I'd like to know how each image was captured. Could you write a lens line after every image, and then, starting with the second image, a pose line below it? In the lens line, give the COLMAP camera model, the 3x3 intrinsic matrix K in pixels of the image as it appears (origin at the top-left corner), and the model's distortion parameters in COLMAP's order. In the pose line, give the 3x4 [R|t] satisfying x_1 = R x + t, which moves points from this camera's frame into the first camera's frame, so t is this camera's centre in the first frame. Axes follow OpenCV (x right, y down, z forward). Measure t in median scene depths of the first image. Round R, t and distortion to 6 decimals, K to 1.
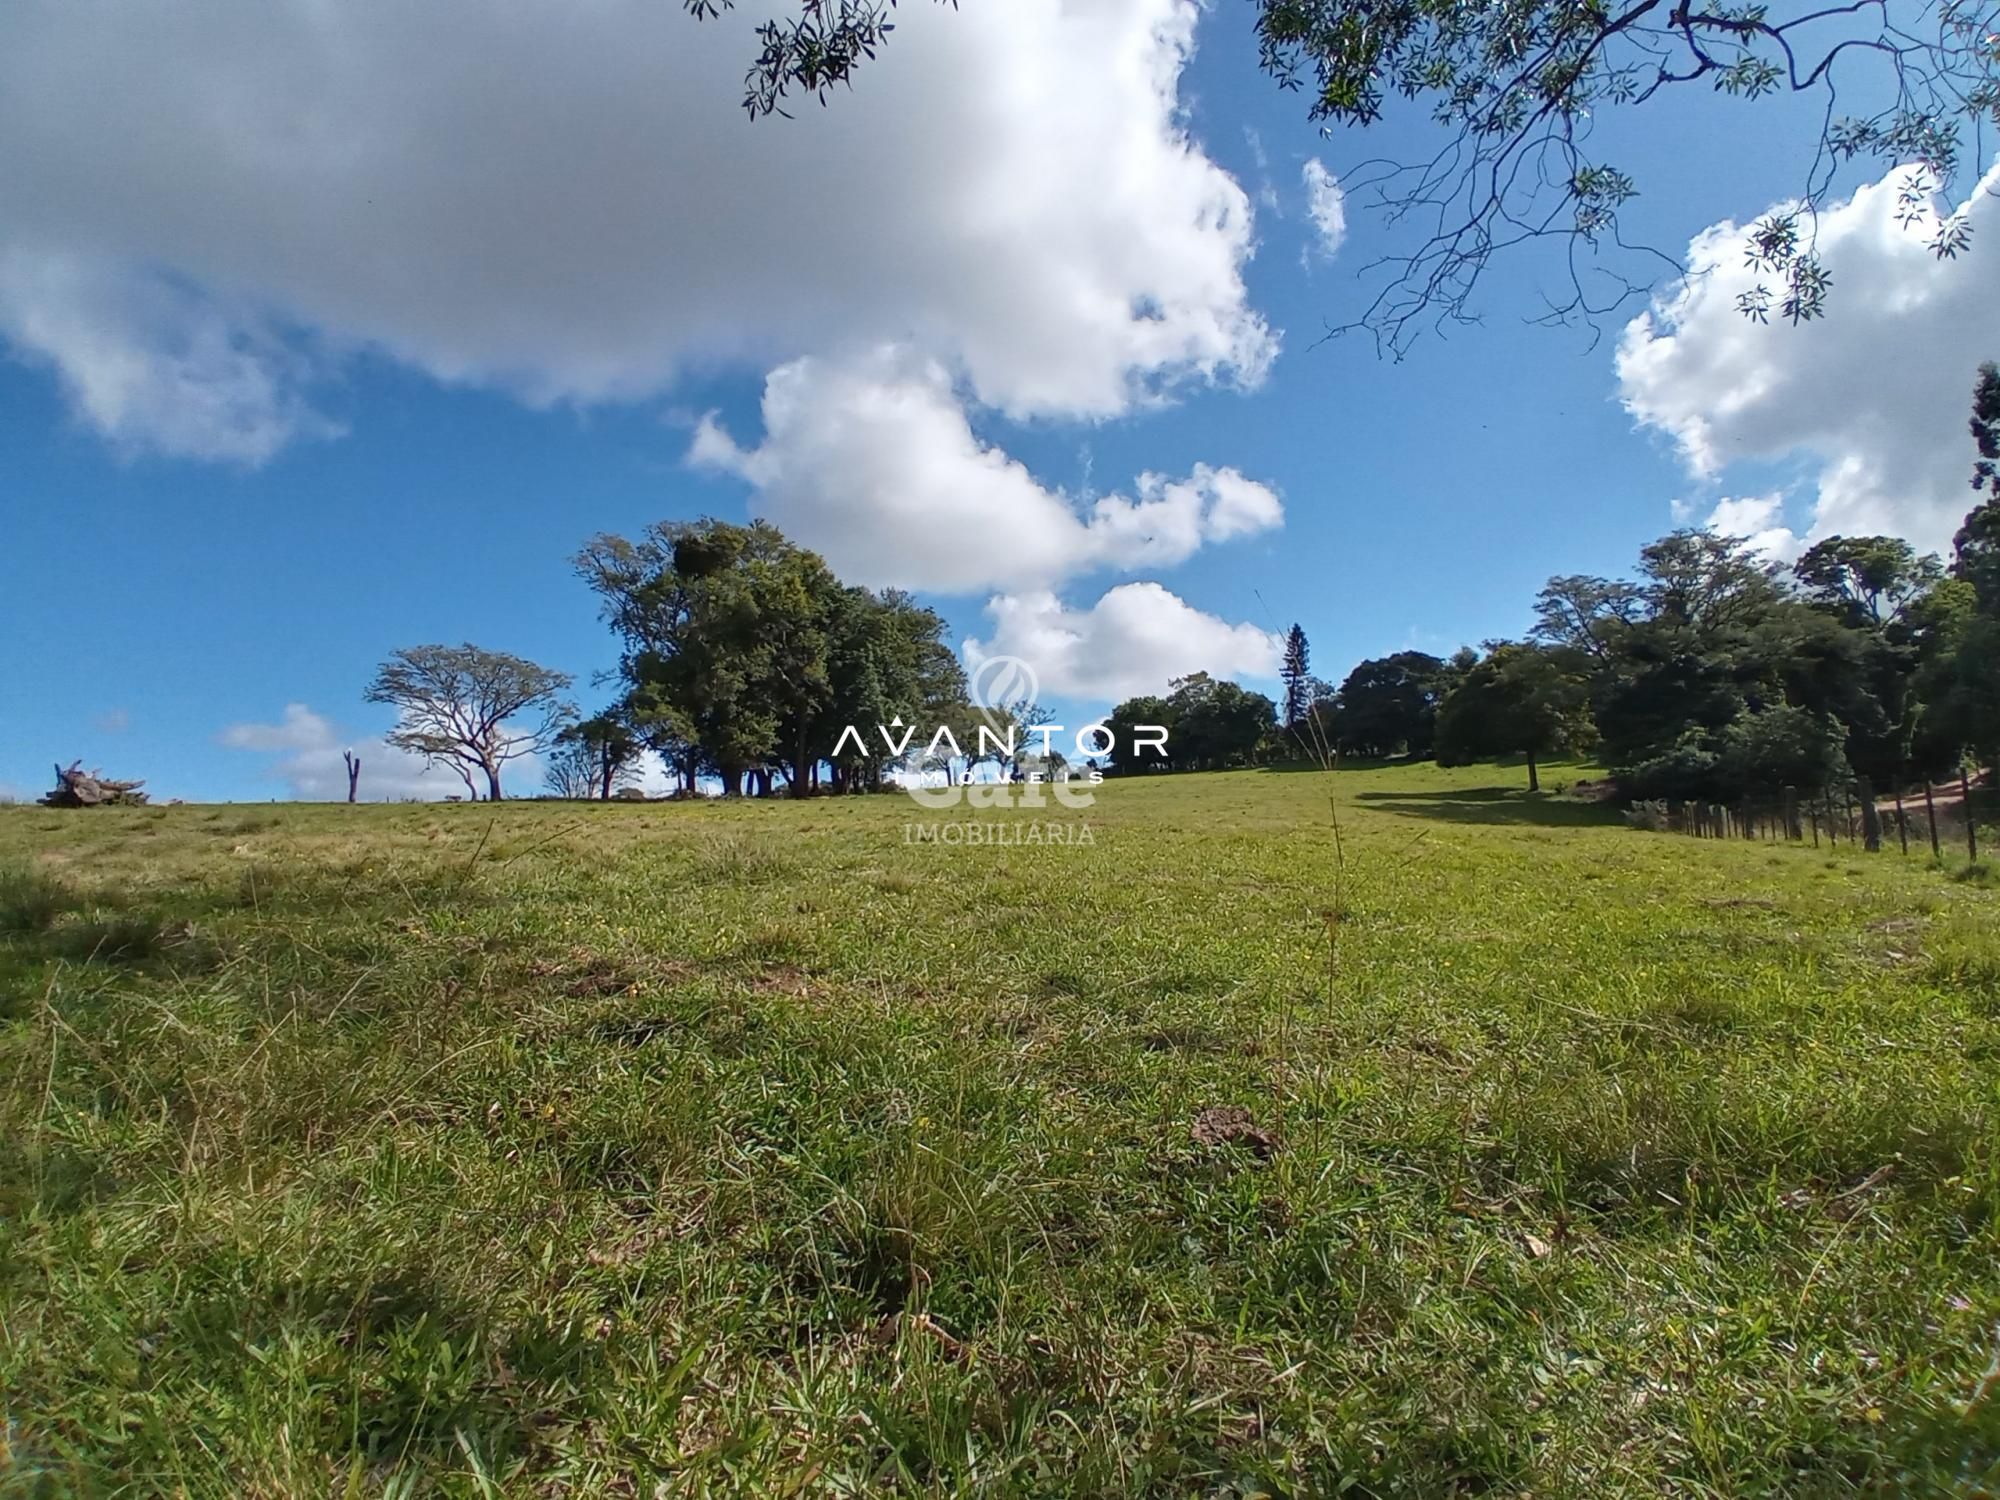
lens RADIAL K [[974.6, 0, 1010.8], [0, 974.6, 748.5], [0, 0, 1]] dist [0.002792, -0.043916]
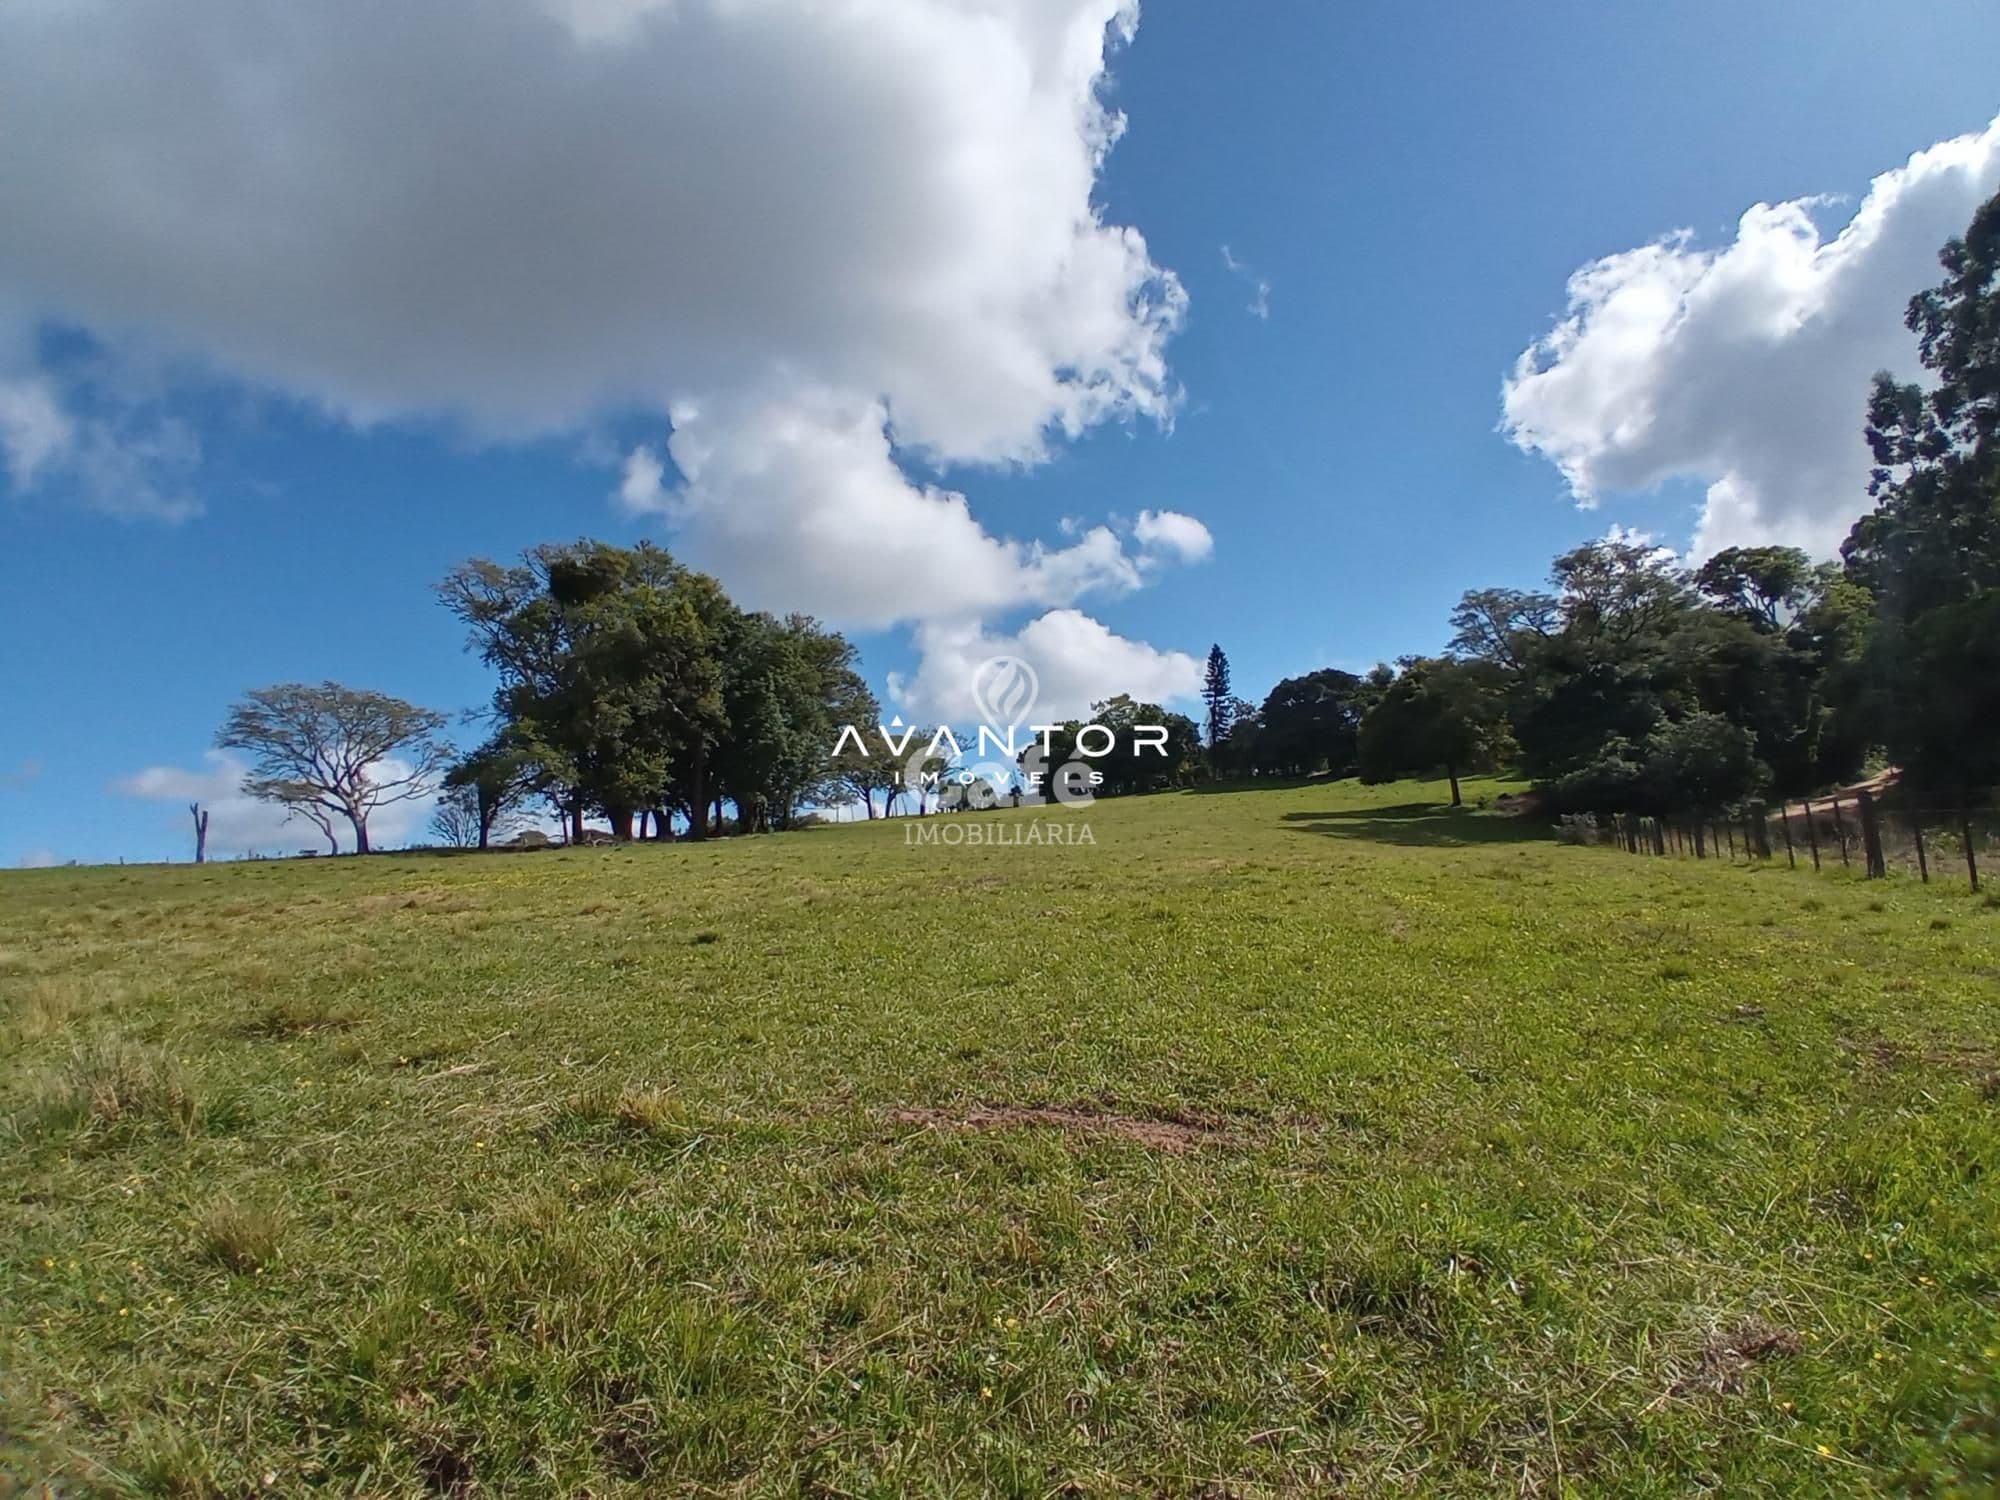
lens RADIAL K [[909.2, 0, 1016.6], [0, 909.2, 748.3], [0, 0, 1]] dist [0.002343, -0.034078]
pose [[0.997295, -0.027168, 0.068299, 0.028491], [0.028872, 0.999293, -0.024091, -0.006054], [-0.067596, 0.025998, 0.997374, 0.107879]]
